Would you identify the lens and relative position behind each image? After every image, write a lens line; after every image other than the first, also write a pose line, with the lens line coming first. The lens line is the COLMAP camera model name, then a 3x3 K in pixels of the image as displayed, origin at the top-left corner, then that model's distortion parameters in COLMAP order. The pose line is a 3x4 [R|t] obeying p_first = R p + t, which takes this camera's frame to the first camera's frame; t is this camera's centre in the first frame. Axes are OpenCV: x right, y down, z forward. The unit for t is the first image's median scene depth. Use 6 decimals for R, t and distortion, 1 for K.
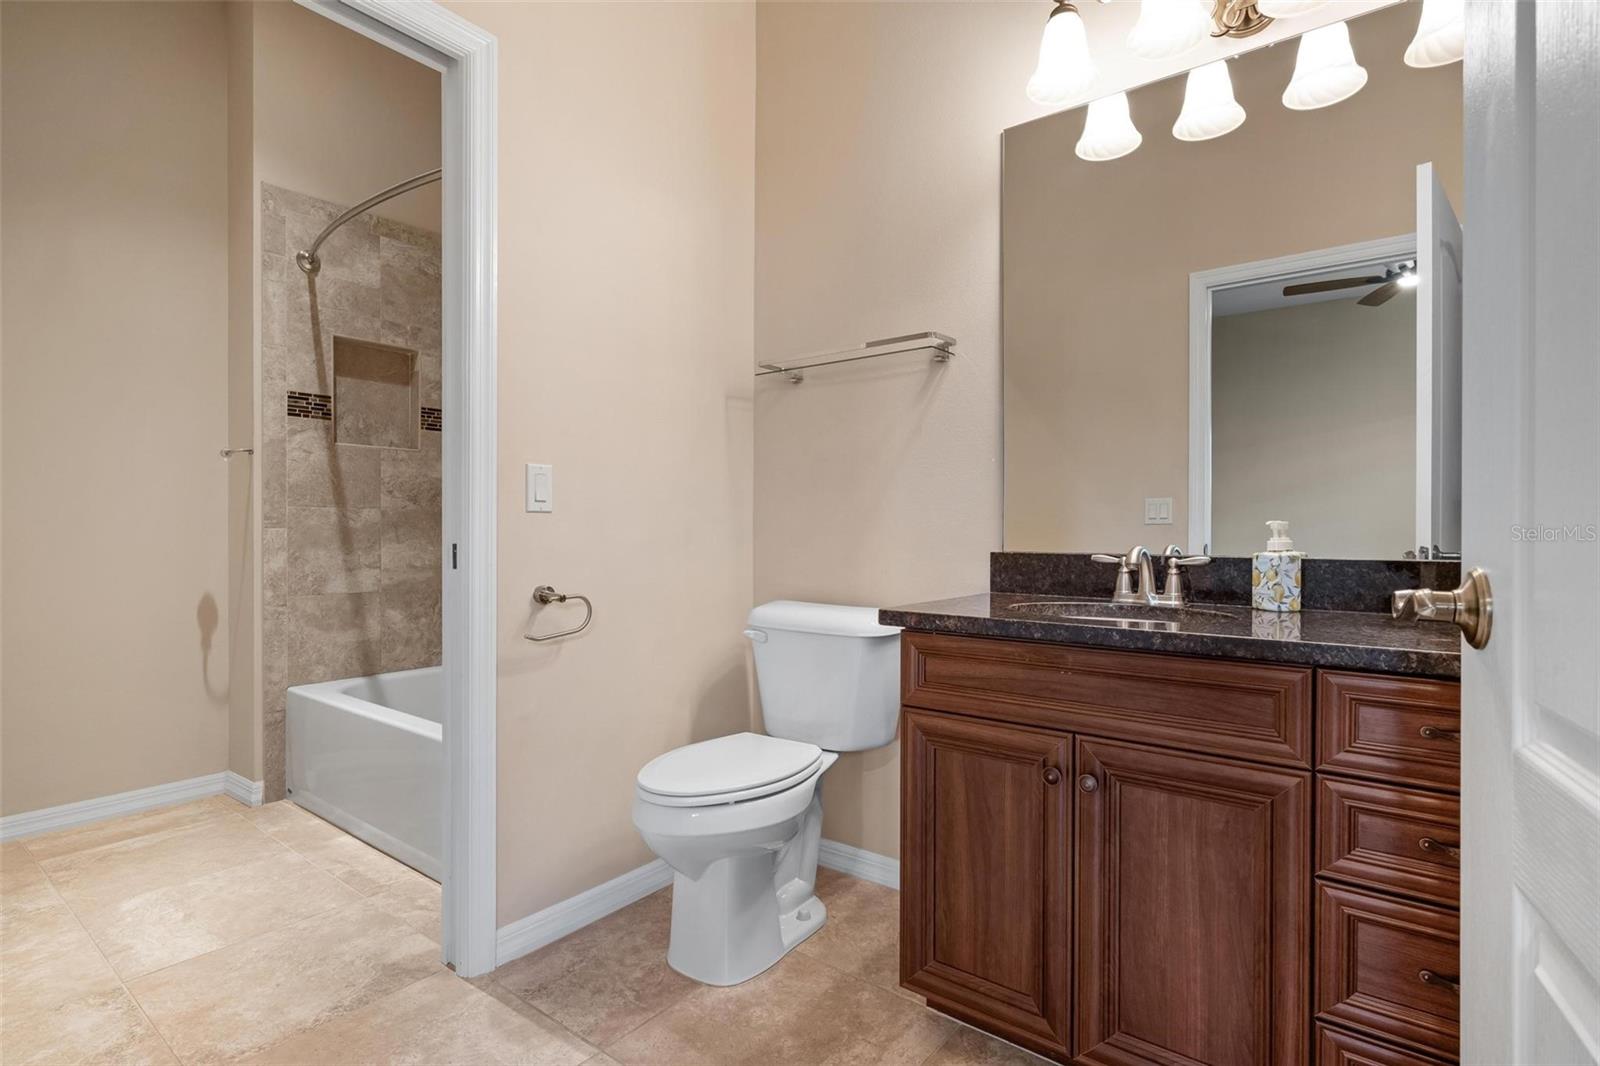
lens RADIAL K [[813.9, 0, 799.8], [0, 813.9, 540.8], [0, 0, 1]] dist [-0.002439, -0.000029]
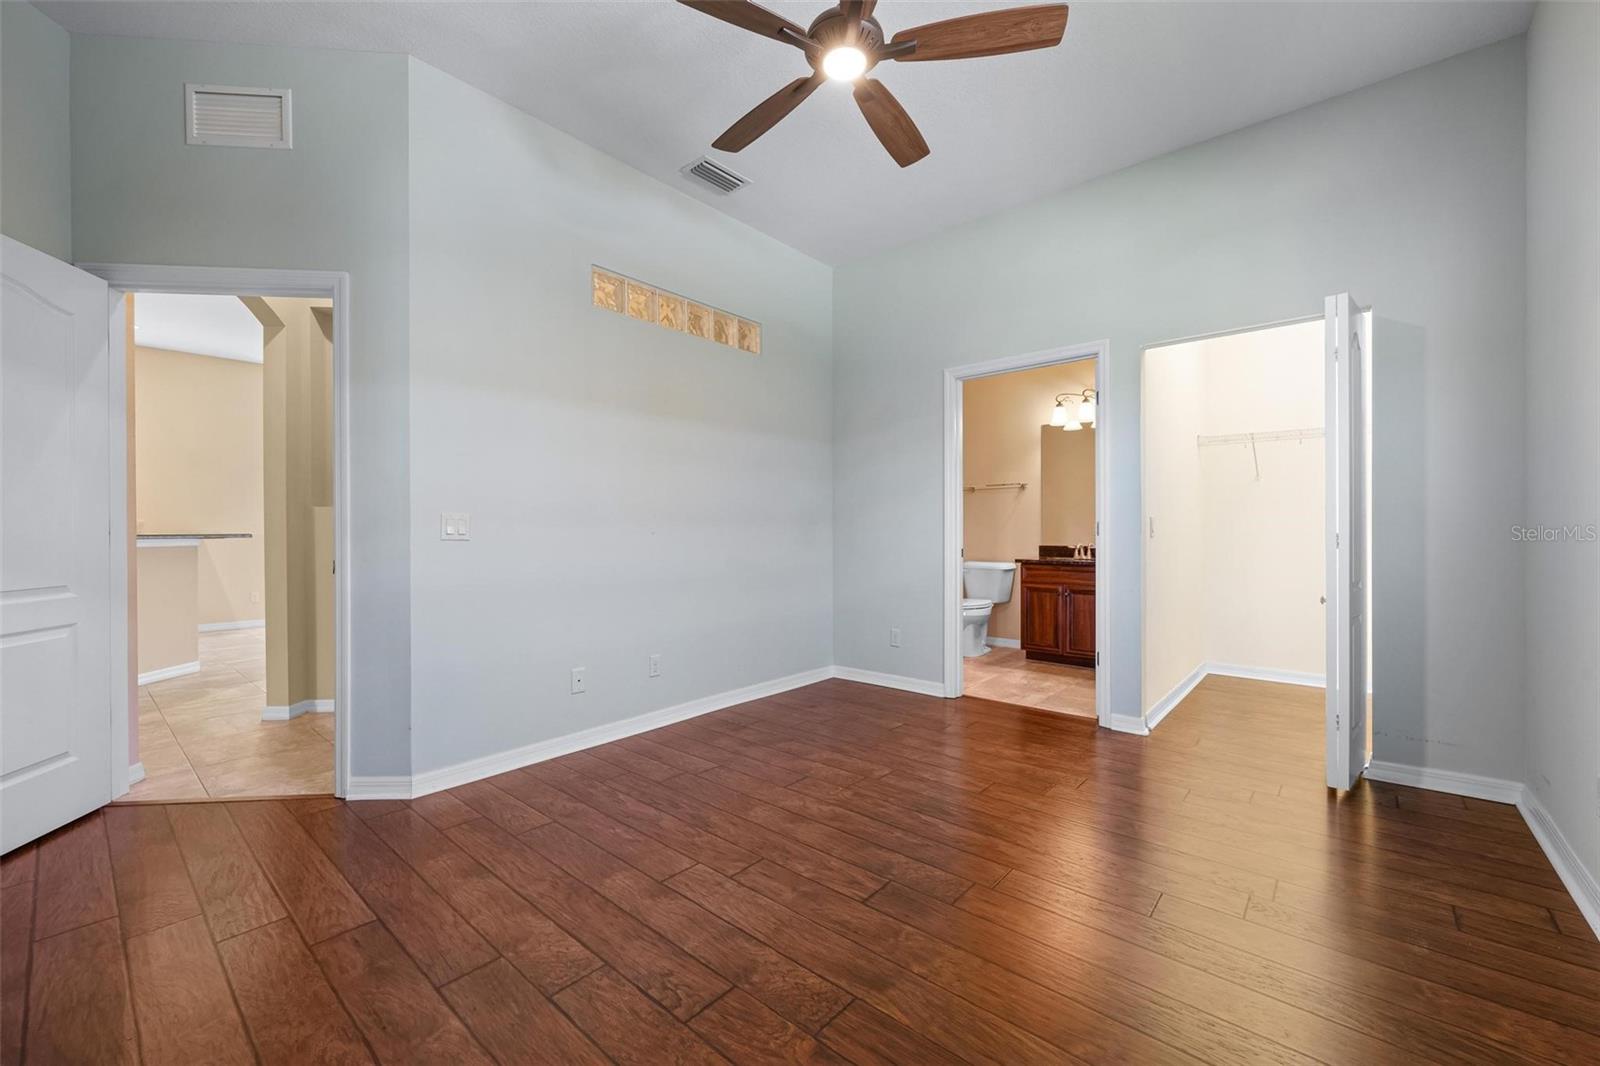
lens RADIAL K [[635.9, 0, 798.3], [0, 635.9, 541.7], [0, 0, 1]] dist [0.001413, 0.000185]
pose [[0.997712, -0.006537, -0.067289, -0.726920], [0.007049, 0.999948, 0.007378, -0.034956], [0.067237, -0.007835, 0.997706, -2.135205]]
